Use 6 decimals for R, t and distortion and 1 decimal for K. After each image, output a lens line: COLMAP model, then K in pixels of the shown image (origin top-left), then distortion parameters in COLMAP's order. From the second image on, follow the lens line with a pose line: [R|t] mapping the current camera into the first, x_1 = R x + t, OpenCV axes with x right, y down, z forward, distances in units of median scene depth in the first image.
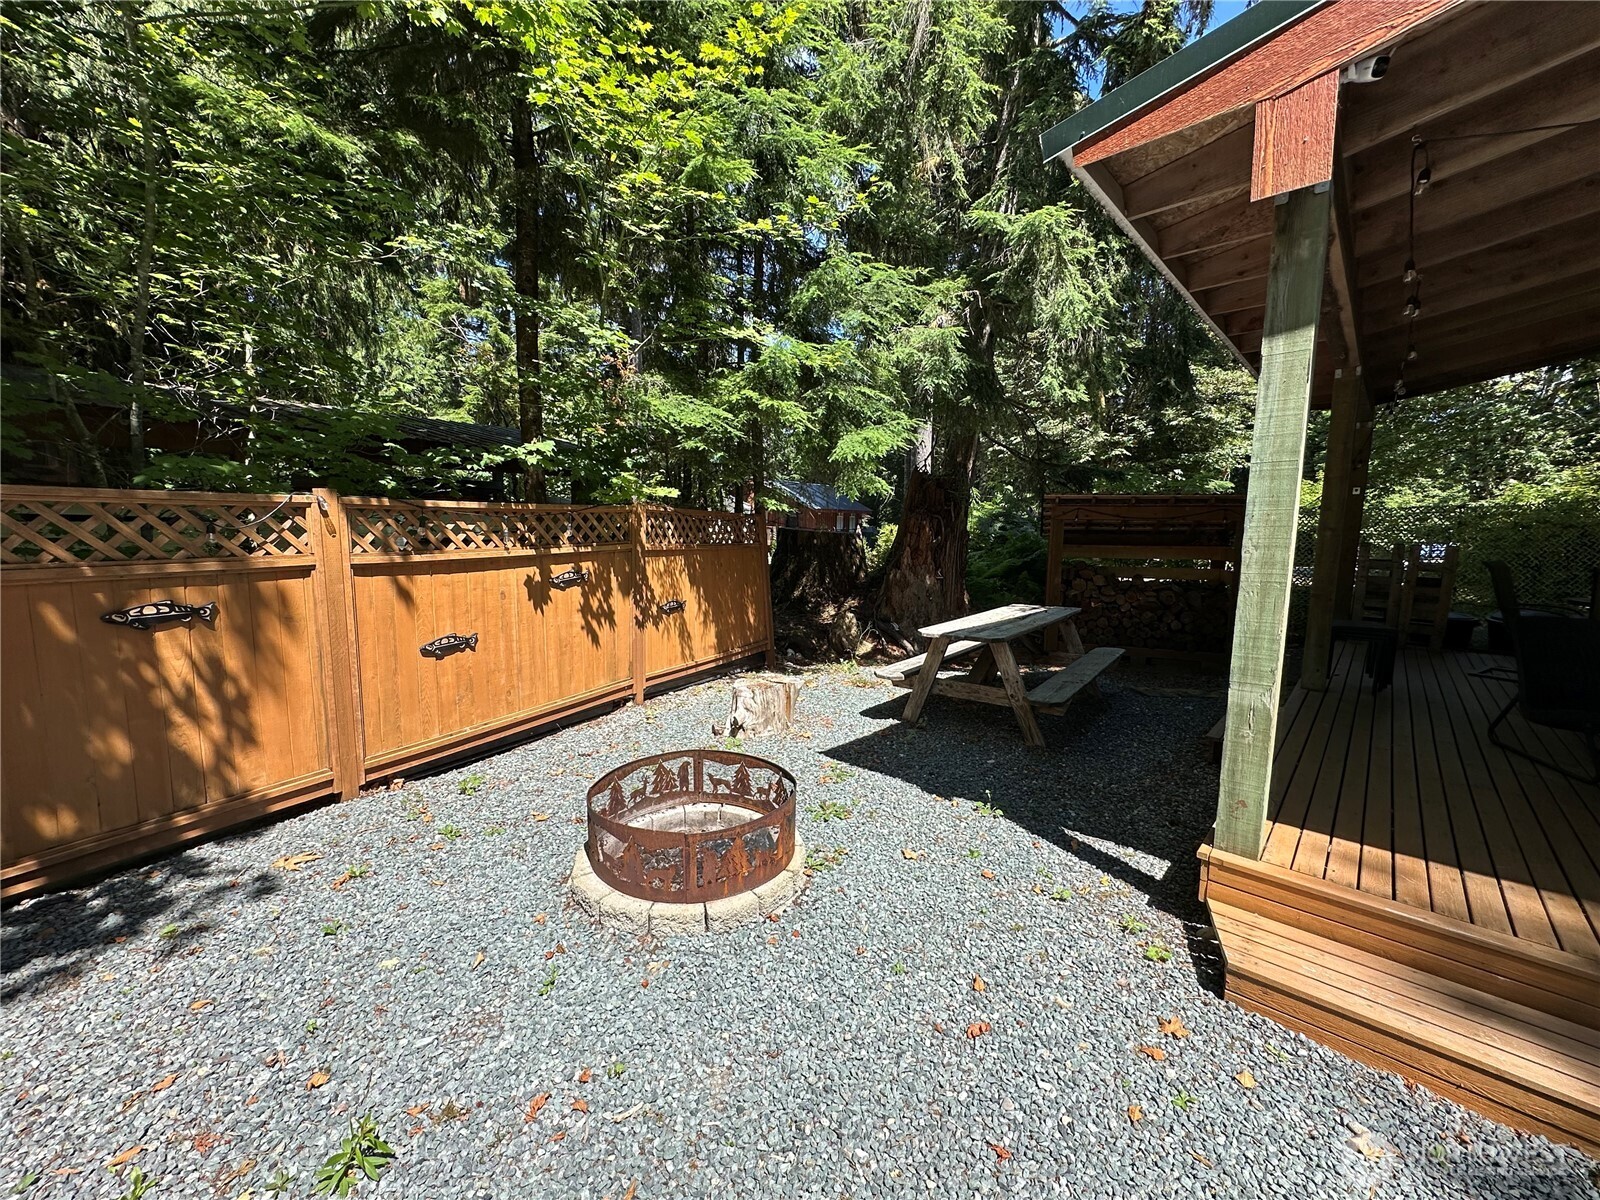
lens RADIAL K [[637.3, 0, 800.0], [0, 637.3, 600.0], [0, 0, 1]] dist [-0.003996, 0.000204]
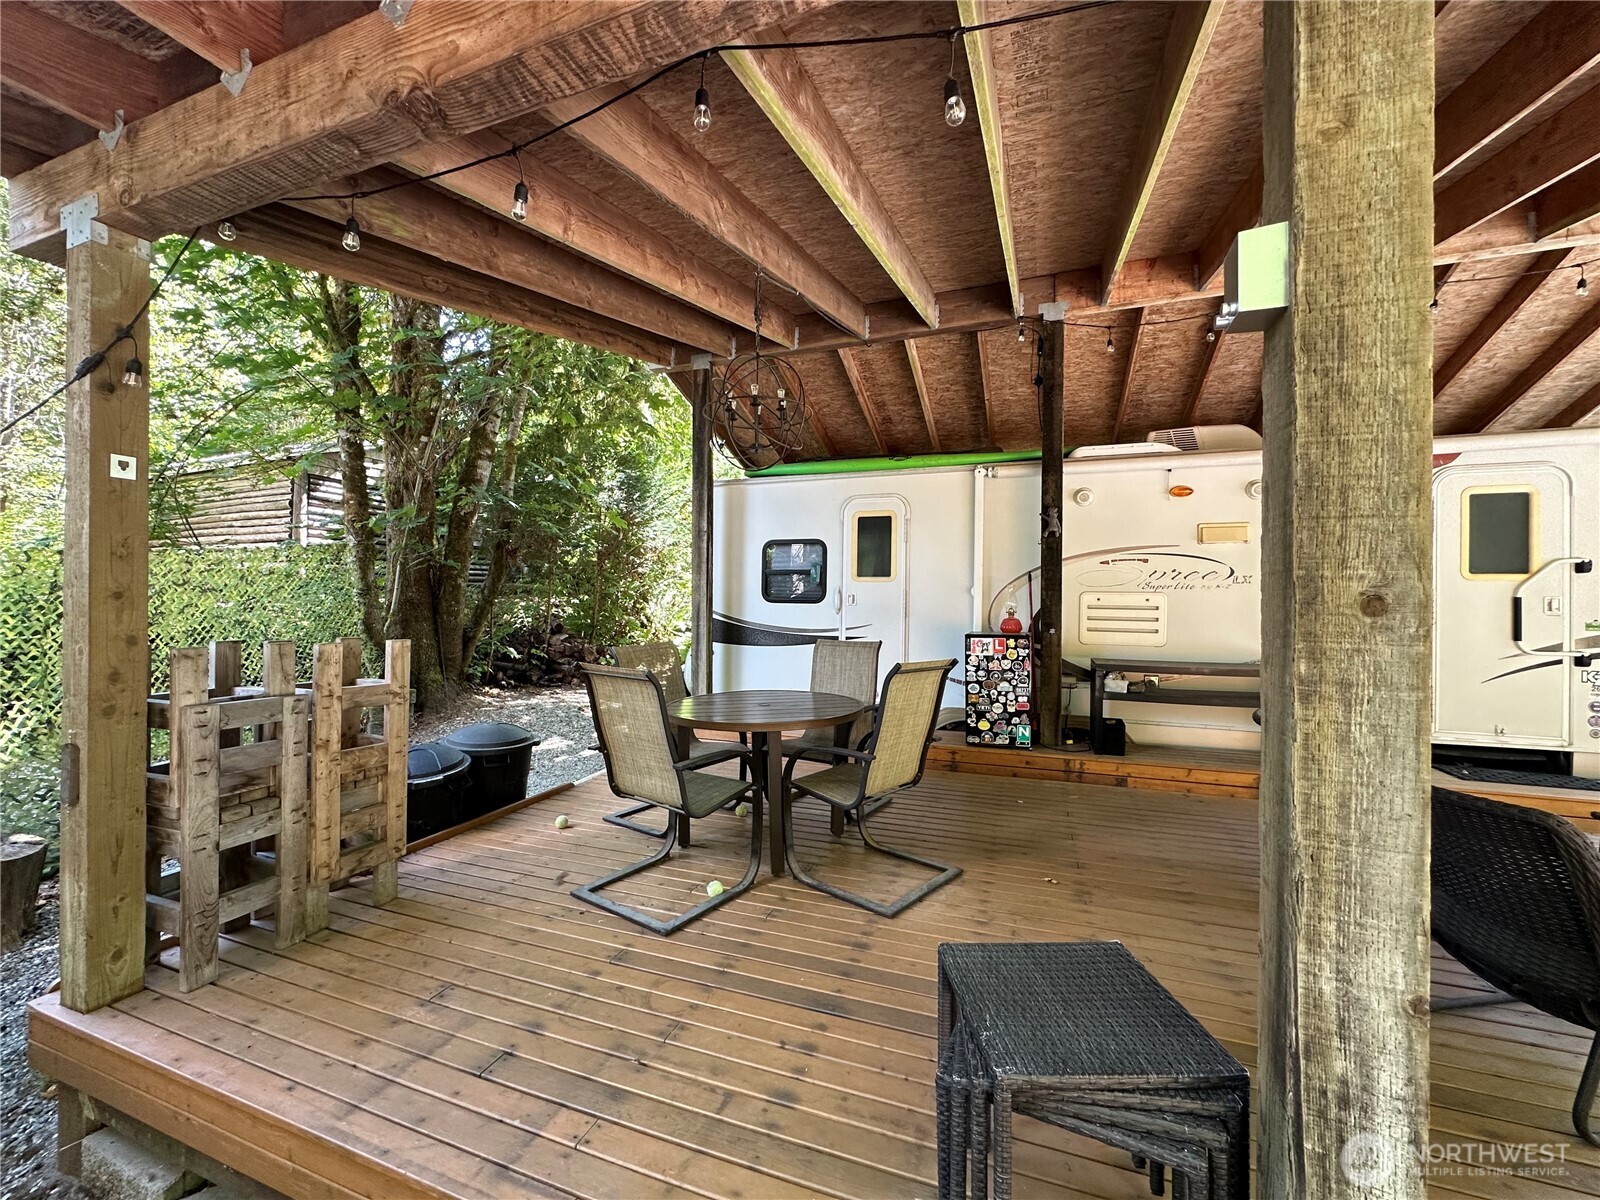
lens RADIAL K [[637.3, 0, 800.0], [0, 637.3, 600.0], [0, 0, 1]] dist [-0.003996, 0.000204]
pose [[-0.380253, -0.012312, 0.924801, 0.503547], [0.105873, 0.992759, 0.056748, -0.097924], [-0.918803, 0.119490, -0.376196, 0.846151]]
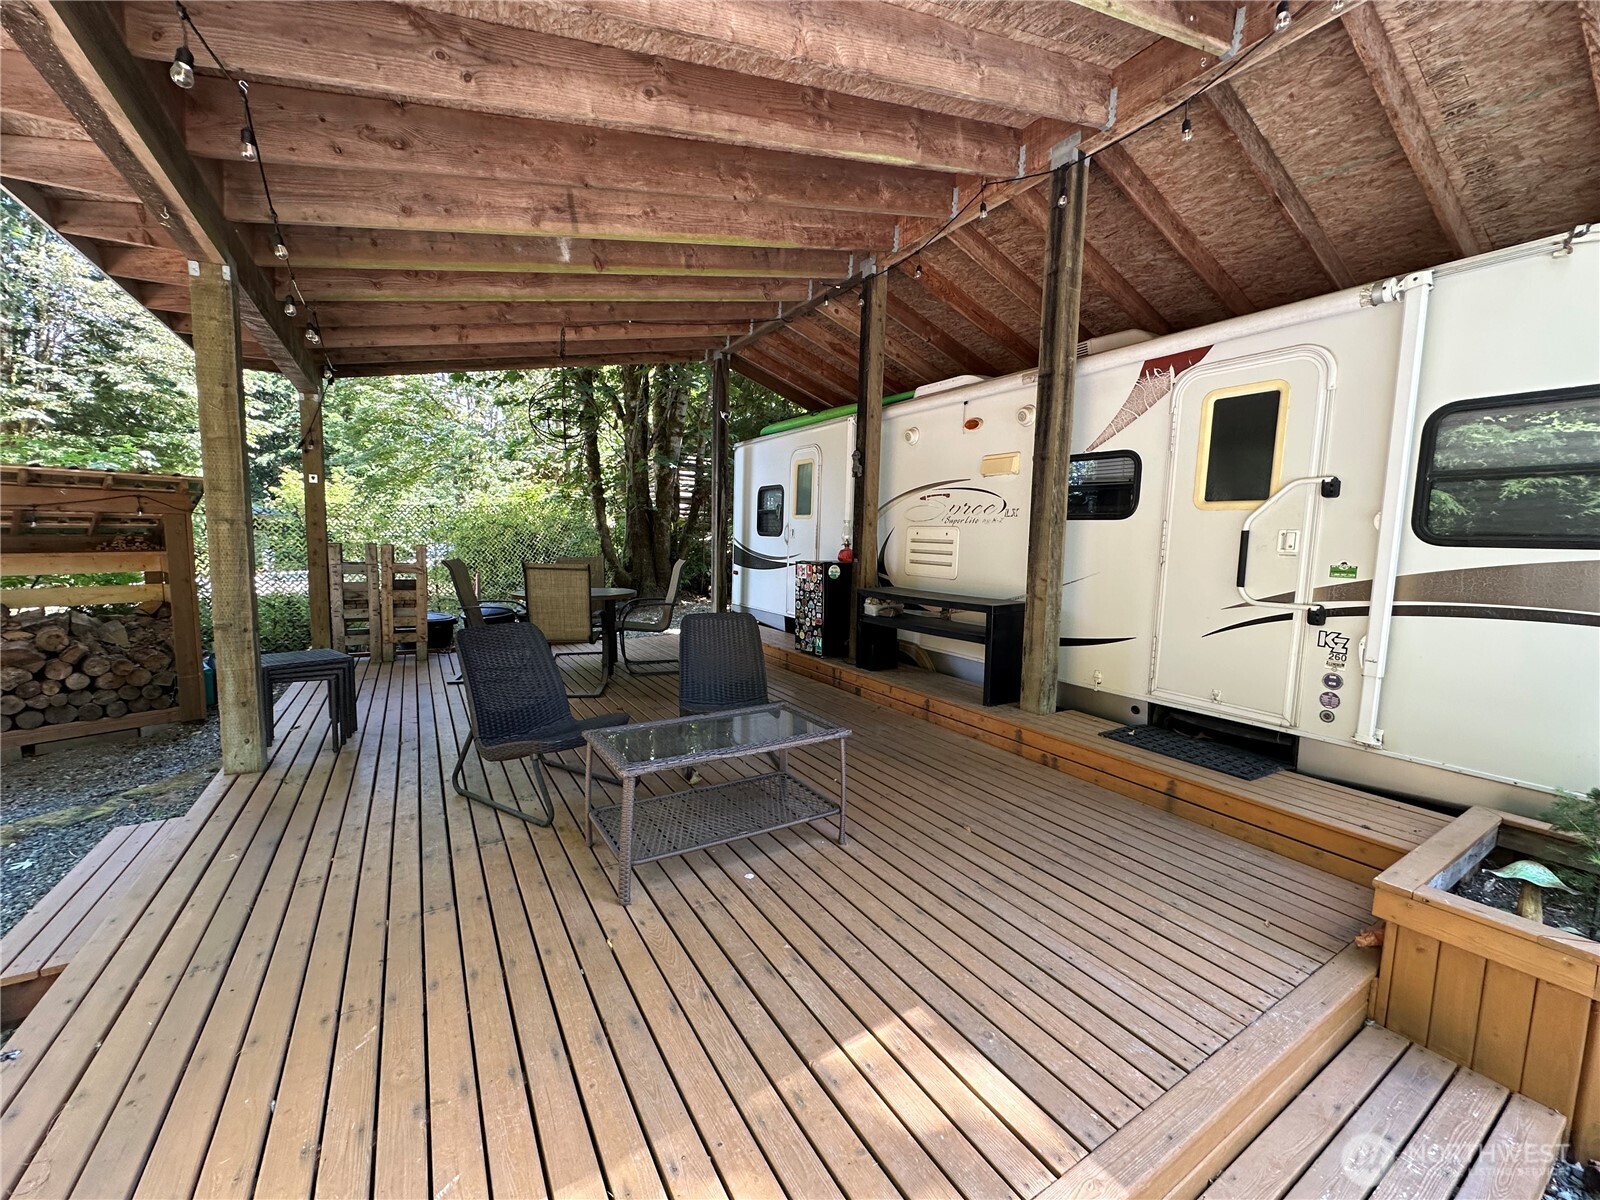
lens RADIAL K [[637.3, 0, 800.0], [0, 637.3, 600.0], [0, 0, 1]] dist [-0.003996, 0.000204]
pose [[0.276539, -0.099253, 0.955863, 0.261685], [0.103555, 0.991938, 0.073040, -0.013767], [-0.955407, 0.078786, 0.284588, 0.193004]]
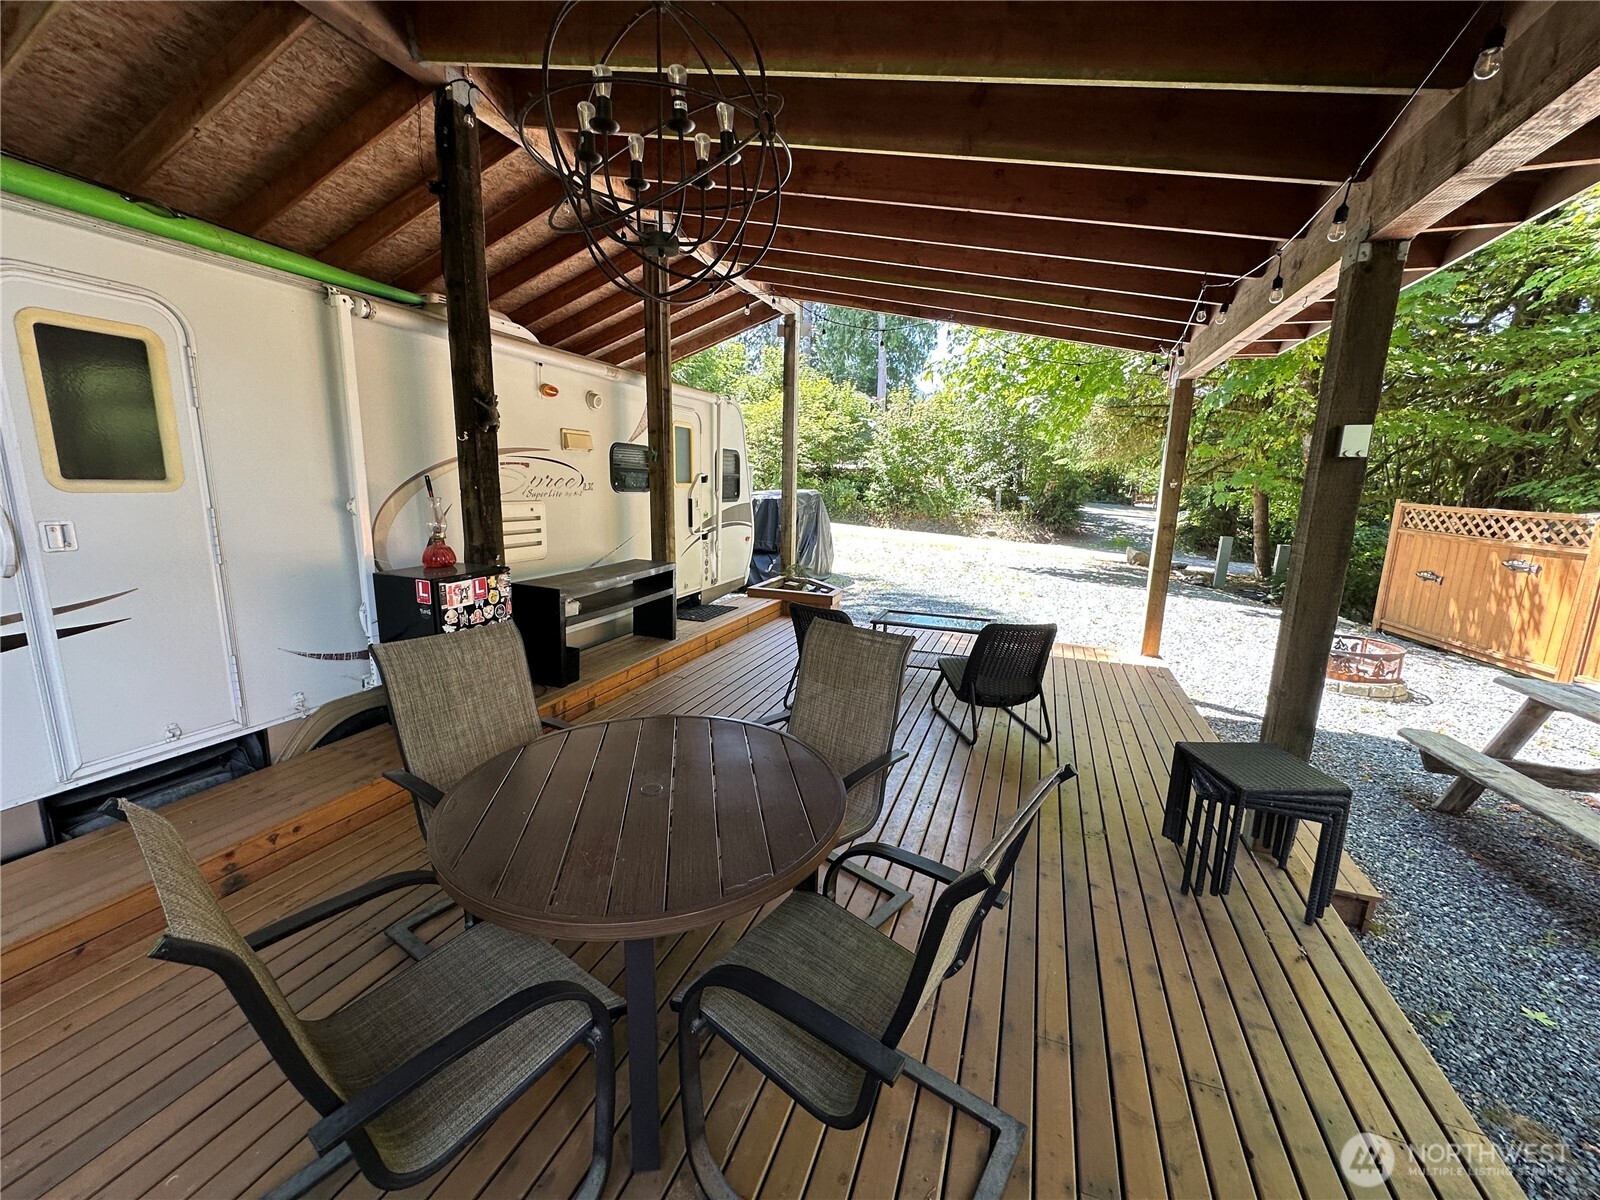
lens RADIAL K [[637.3, 0, 800.0], [0, 637.3, 600.0], [0, 0, 1]] dist [-0.003996, 0.000204]
pose [[-0.925552, 0.036671, -0.376841, 0.999128], [-0.083477, 0.951042, 0.297575, -0.143133], [0.369304, 0.306879, -0.877177, 0.915574]]
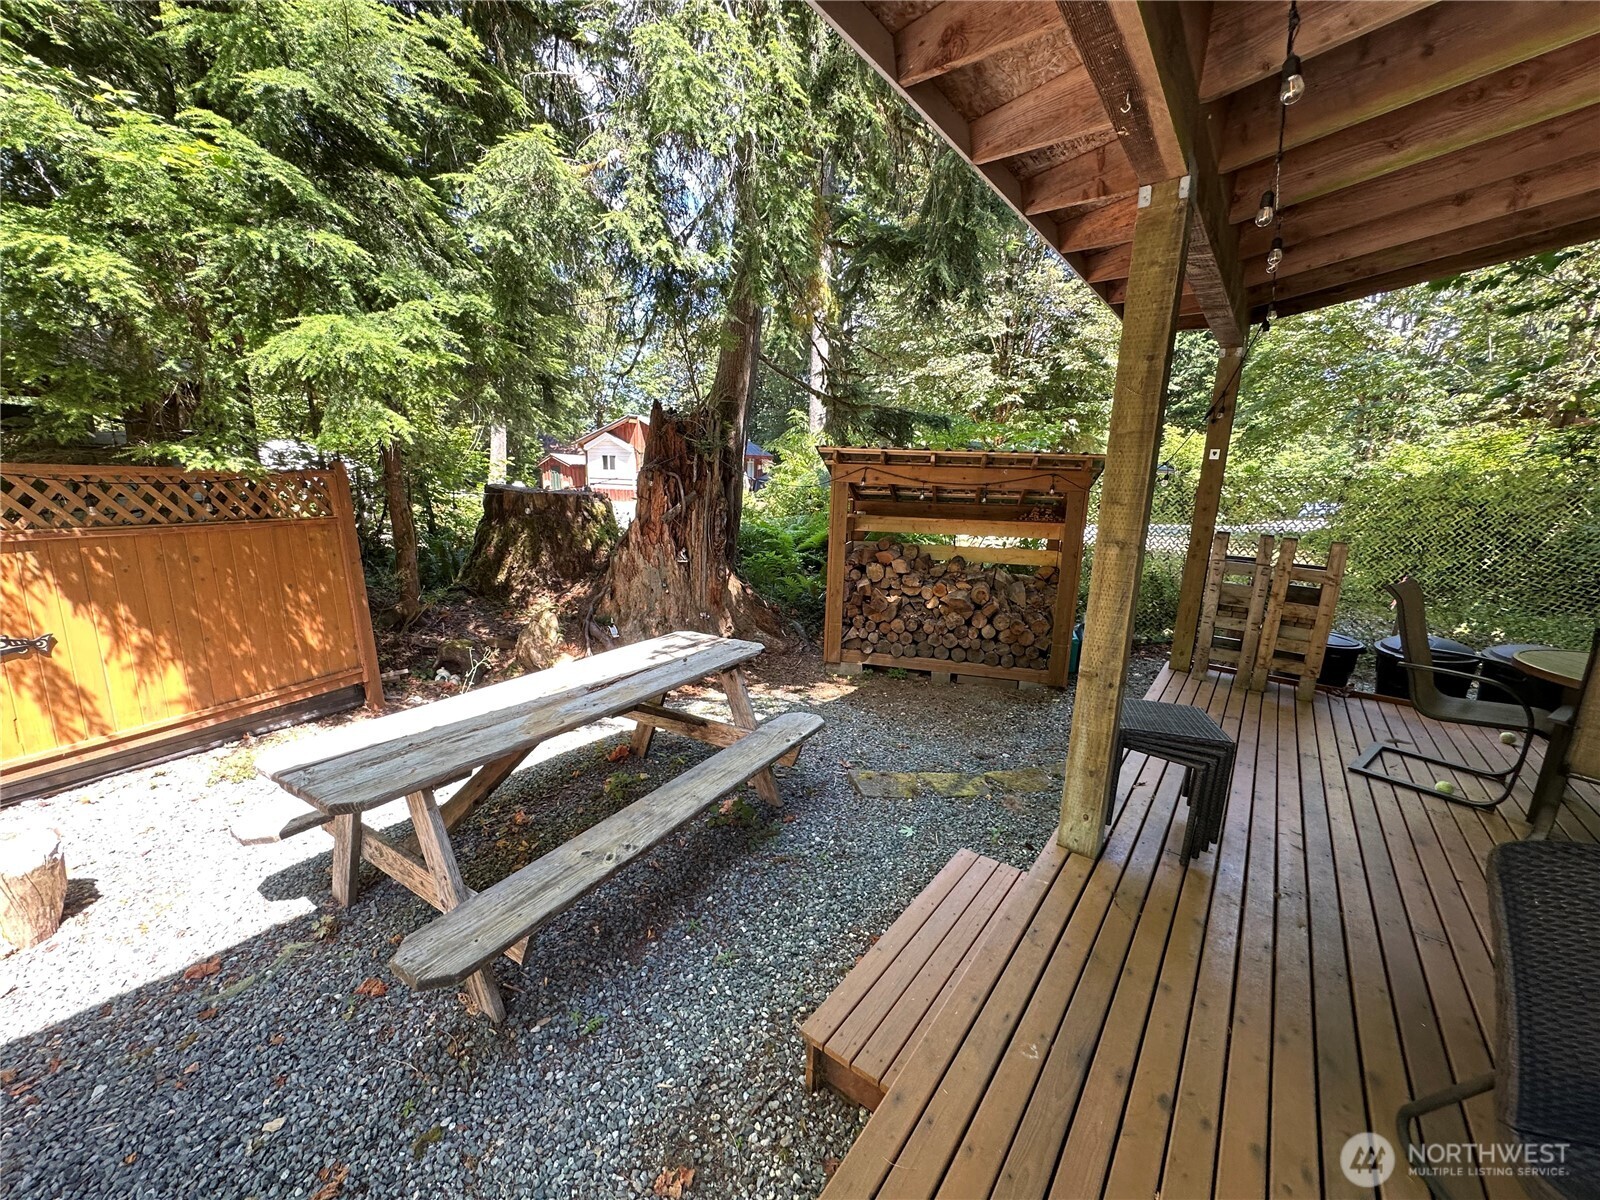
lens RADIAL K [[637.3, 0, 800.0], [0, 637.3, 600.0], [0, 0, 1]] dist [-0.003996, 0.000204]
pose [[0.994299, -0.002528, 0.106599, 0.375954], [-0.006663, 0.996292, 0.085775, -0.074569], [-0.106420, -0.085996, 0.990595, 0.376652]]
